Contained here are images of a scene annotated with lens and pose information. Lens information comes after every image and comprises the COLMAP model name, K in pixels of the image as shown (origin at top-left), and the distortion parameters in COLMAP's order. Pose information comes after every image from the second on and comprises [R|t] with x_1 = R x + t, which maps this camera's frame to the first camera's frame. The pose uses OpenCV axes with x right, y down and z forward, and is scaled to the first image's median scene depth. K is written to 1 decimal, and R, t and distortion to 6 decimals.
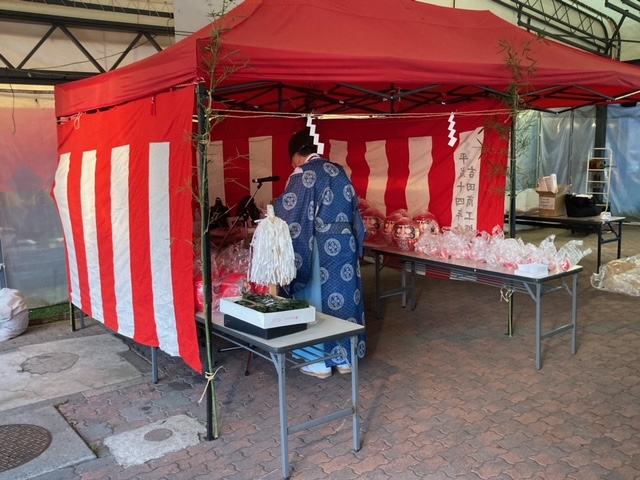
lens RADIAL K [[655.7, 0, 320.0], [0, 655.7, 240.0], [0, 0, 1]] dist [0.011690, -0.006986]
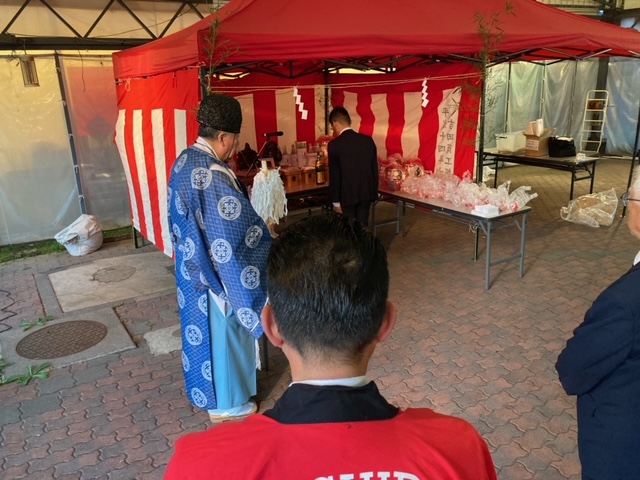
lens RADIAL K [[556.6, 0, 320.0], [0, 556.6, 240.0], [0, 0, 1]] dist [0.001142, 0.007532]
pose [[0.996068, 0.018740, -0.086587, 0.085441], [-0.006602, 0.990356, 0.138391, -0.033810], [0.088345, -0.137275, 0.986585, -0.051440]]
